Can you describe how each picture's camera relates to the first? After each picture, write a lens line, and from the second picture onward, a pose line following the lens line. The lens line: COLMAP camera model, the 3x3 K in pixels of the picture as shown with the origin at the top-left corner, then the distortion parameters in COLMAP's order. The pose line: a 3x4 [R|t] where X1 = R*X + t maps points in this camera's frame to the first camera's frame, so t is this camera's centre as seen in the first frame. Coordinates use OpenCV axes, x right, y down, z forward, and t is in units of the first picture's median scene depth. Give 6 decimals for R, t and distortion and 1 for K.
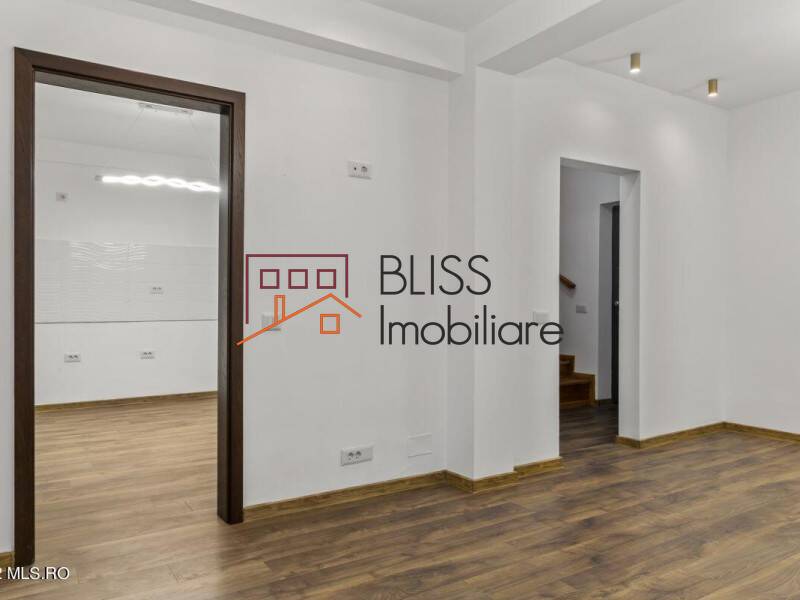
lens RADIAL K [[614.8, 0, 389.5], [0, 614.8, 313.3], [0, 0, 1]] dist [0.009933, -0.006520]
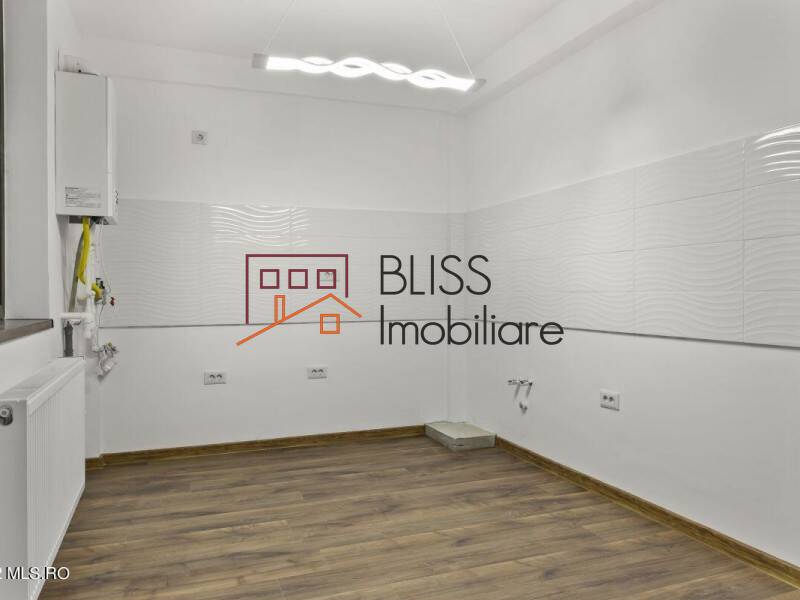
lens RADIAL K [[614.8, 0, 400.9], [0, 614.8, 300.2], [0, 0, 1]] dist [0.009933, -0.006520]
pose [[0.983445, -0.007166, -0.181066, -0.213617], [0.005312, 0.999928, -0.010722, -0.005794], [0.181130, 0.009582, 0.983413, 0.416850]]
